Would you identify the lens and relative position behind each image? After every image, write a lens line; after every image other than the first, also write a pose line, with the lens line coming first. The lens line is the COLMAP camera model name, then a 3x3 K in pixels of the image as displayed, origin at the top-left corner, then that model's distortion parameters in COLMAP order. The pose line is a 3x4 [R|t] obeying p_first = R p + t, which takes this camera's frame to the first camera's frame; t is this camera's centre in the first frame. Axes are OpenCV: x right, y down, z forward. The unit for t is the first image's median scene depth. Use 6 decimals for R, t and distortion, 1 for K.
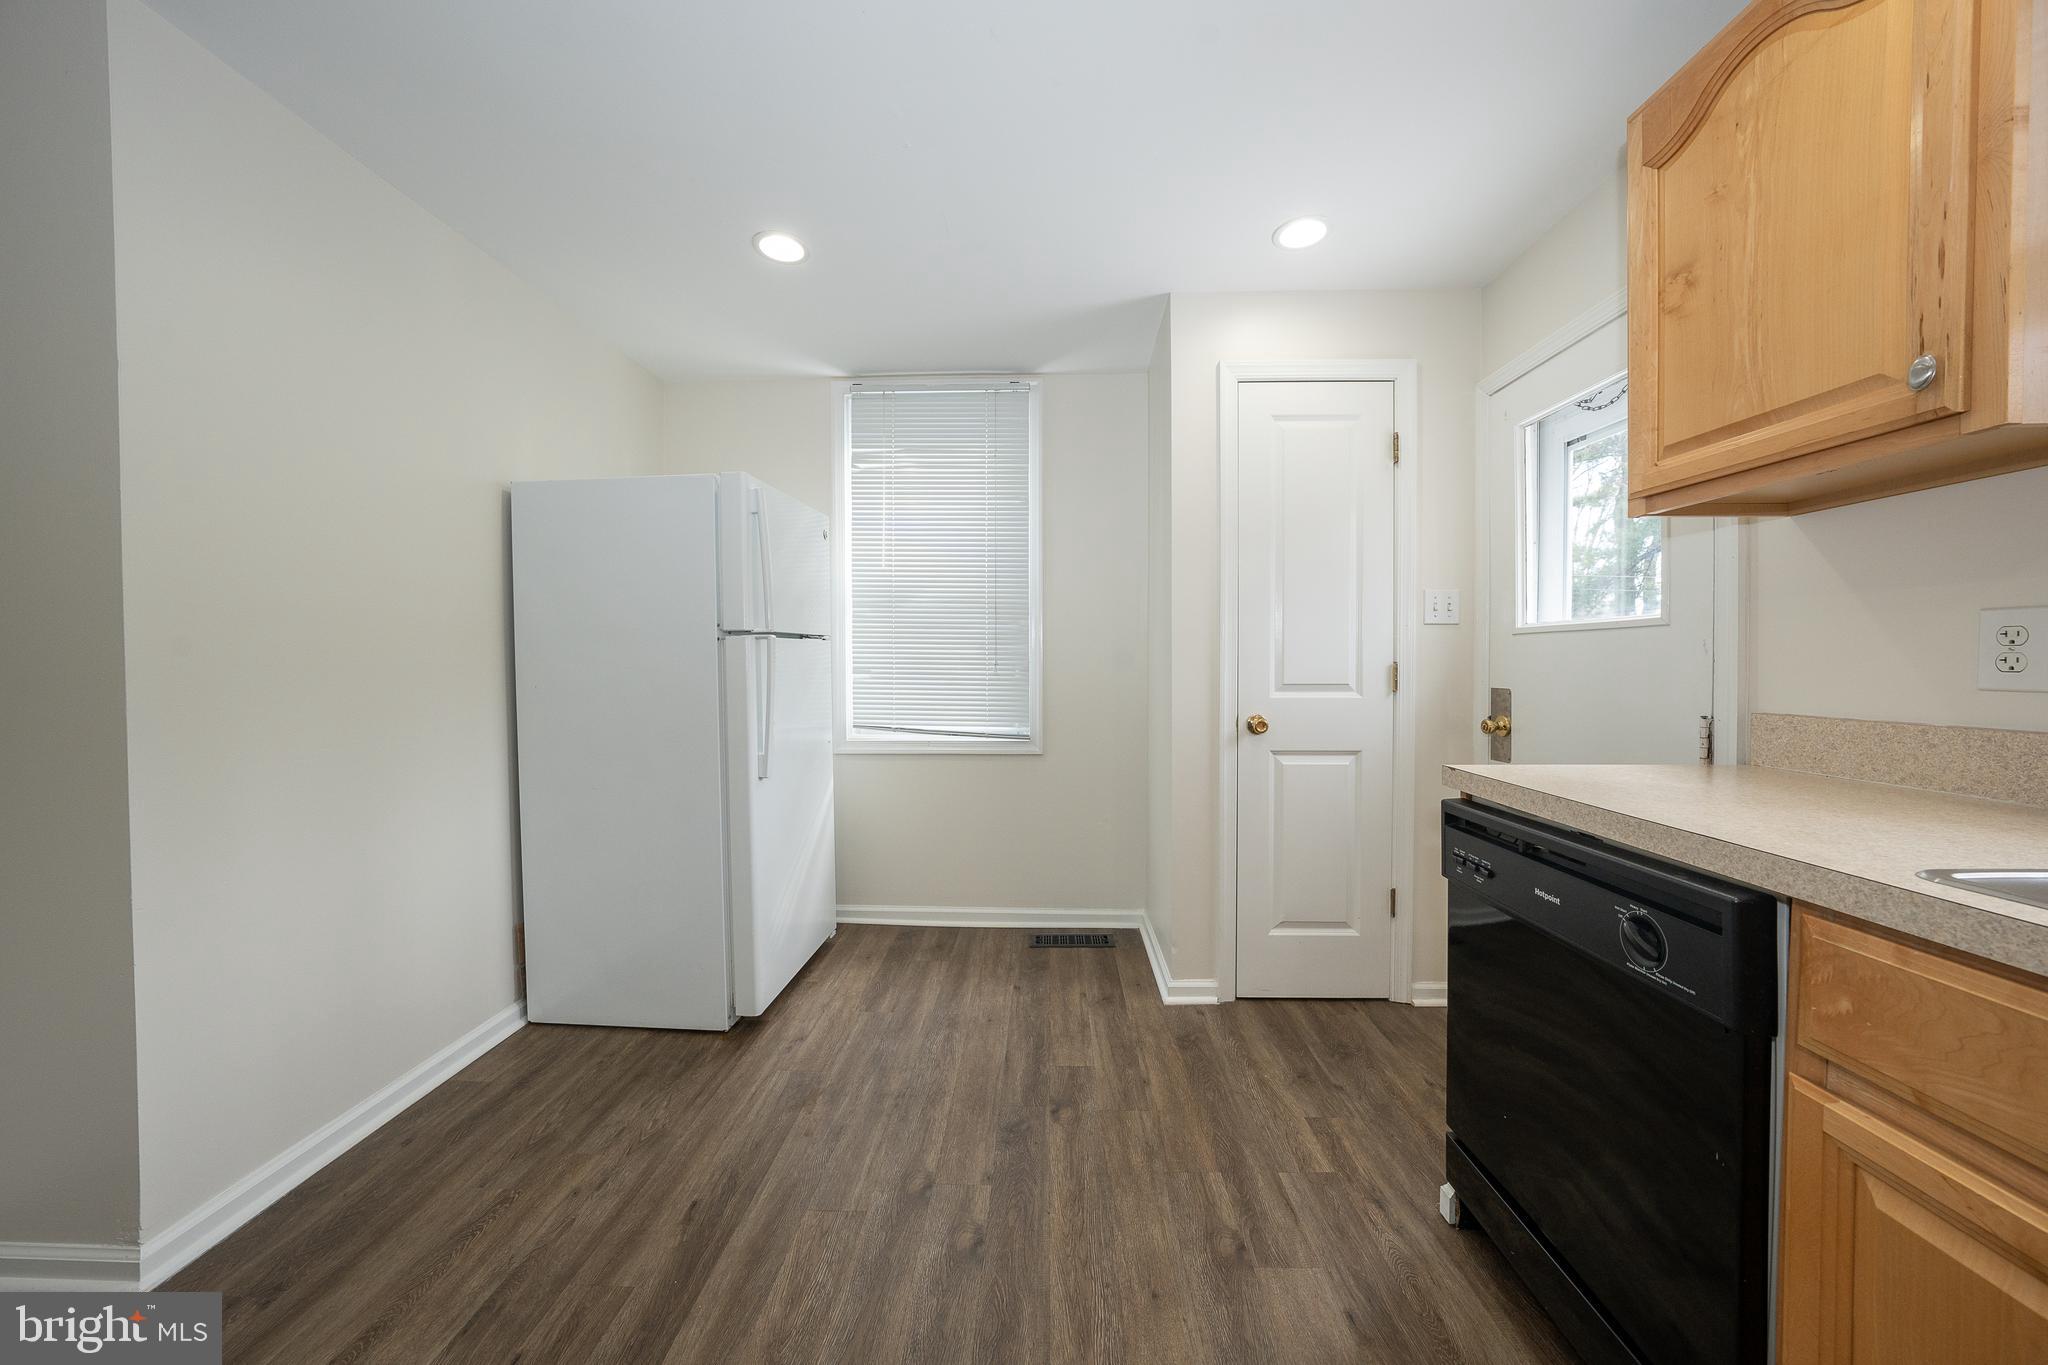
lens RADIAL K [[707.1, 0, 1022.4], [0, 707.1, 674.0], [0, 0, 1]] dist [-0.029624, 0.006470]
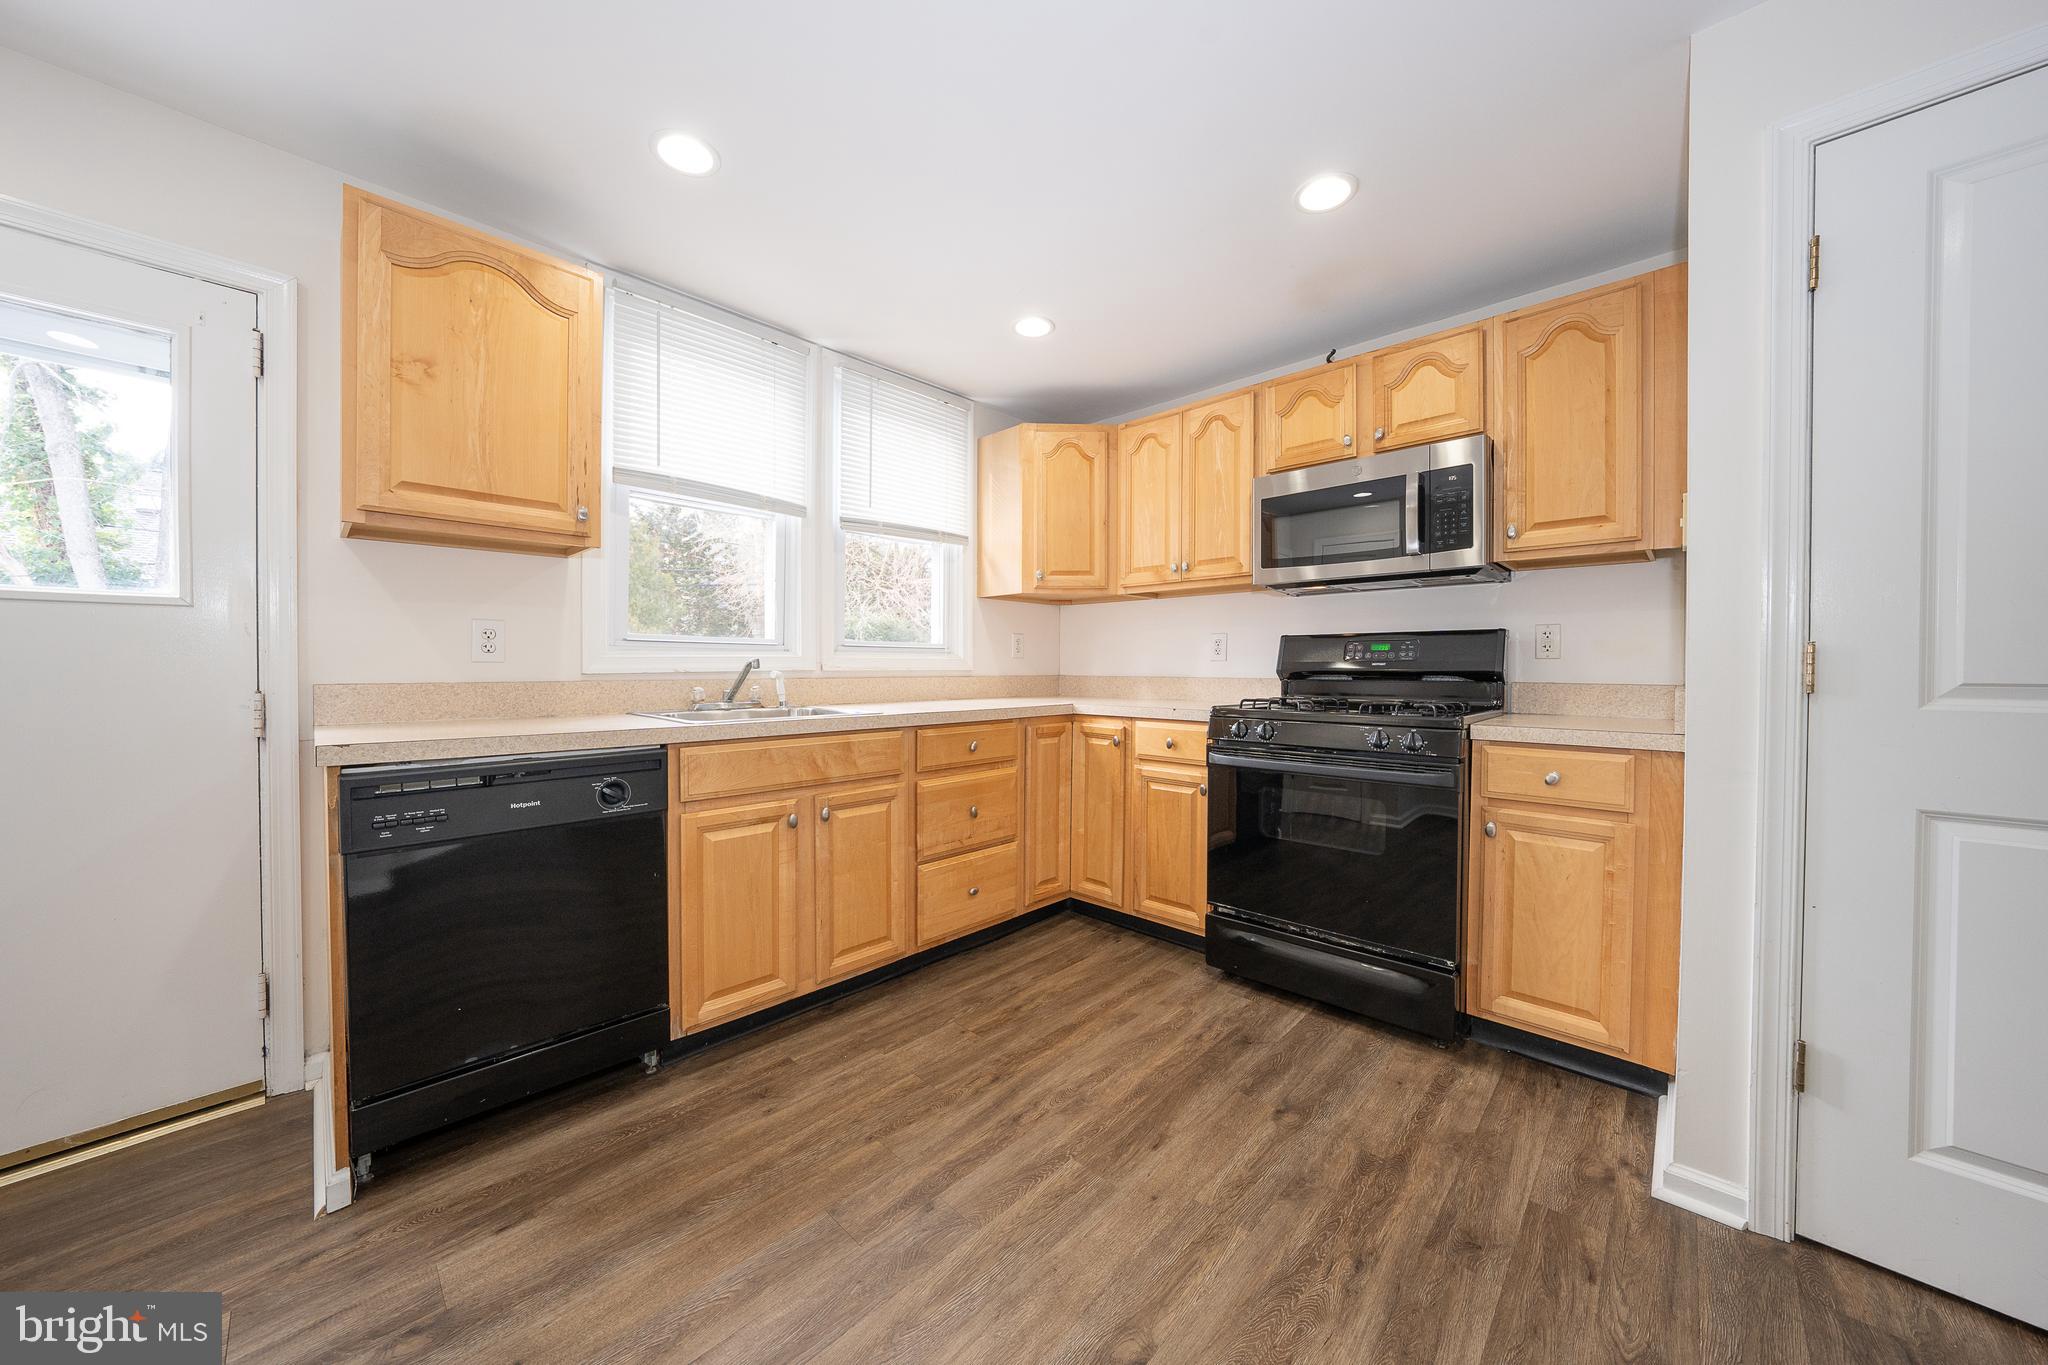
lens RADIAL K [[707.1, 0, 1022.4], [0, 707.1, 674.0], [0, 0, 1]] dist [-0.029624, 0.006470]
pose [[-0.744263, -0.009334, 0.667821, -0.565576], [0.009010, 0.999671, 0.024014, 0.013505], [-0.667826, 0.023890, -0.743934, 0.801542]]
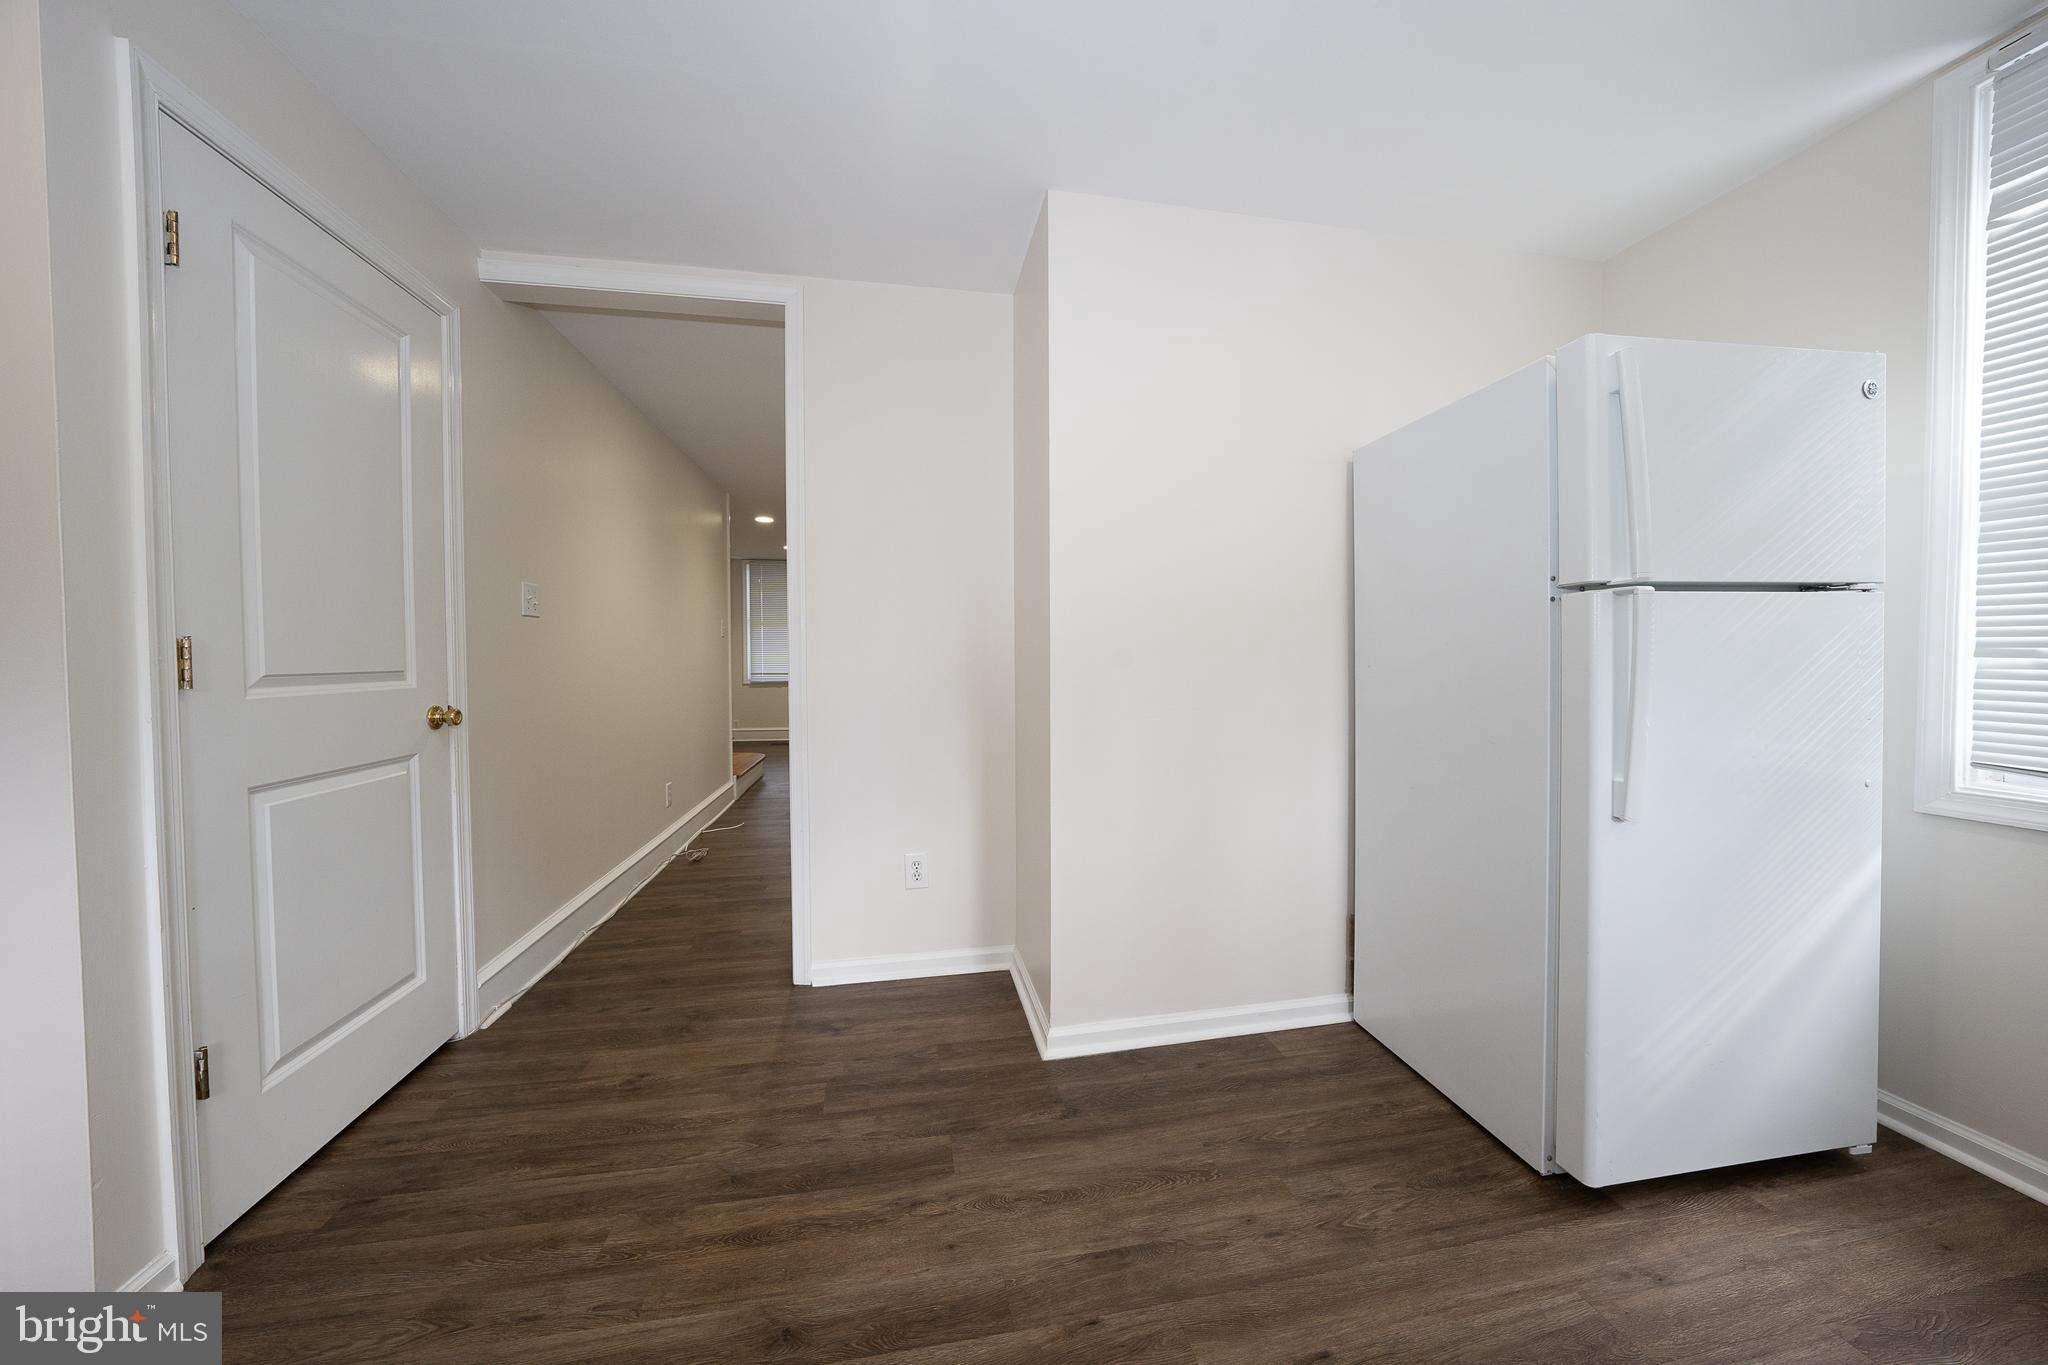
lens RADIAL K [[707.1, 0, 1022.4], [0, 707.1, 674.0], [0, 0, 1]] dist [-0.029624, 0.006470]
pose [[0.219123, 0.027575, -0.975307, 0.124181], [-0.013779, 0.999588, 0.025166, 0.013828], [0.975600, 0.007924, 0.219413, 0.404822]]
